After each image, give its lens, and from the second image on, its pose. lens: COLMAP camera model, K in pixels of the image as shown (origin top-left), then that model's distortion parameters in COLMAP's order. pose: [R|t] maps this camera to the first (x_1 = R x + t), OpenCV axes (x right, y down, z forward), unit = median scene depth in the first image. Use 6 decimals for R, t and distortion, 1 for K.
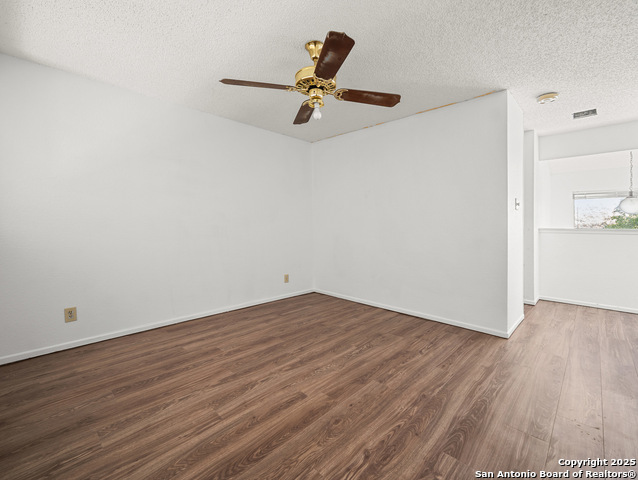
lens RADIAL K [[287.6, 0, 320.5], [0, 287.6, 227.1], [0, 0, 1]] dist [-0.001384, 0.000246]
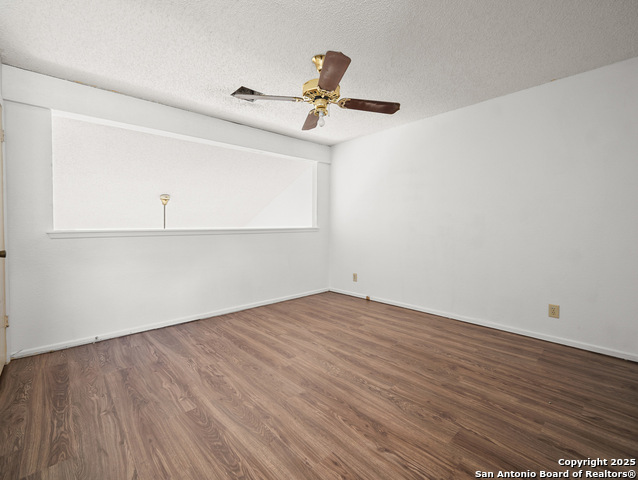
lens RADIAL K [[287.6, 0, 320.5], [0, 287.6, 227.1], [0, 0, 1]] dist [-0.001384, 0.000246]
pose [[-0.062325, -0.000491, -0.998056, 1.066688], [-0.002037, 0.999998, -0.000365, -0.007002], [0.998054, 0.002011, -0.062326, 1.043912]]
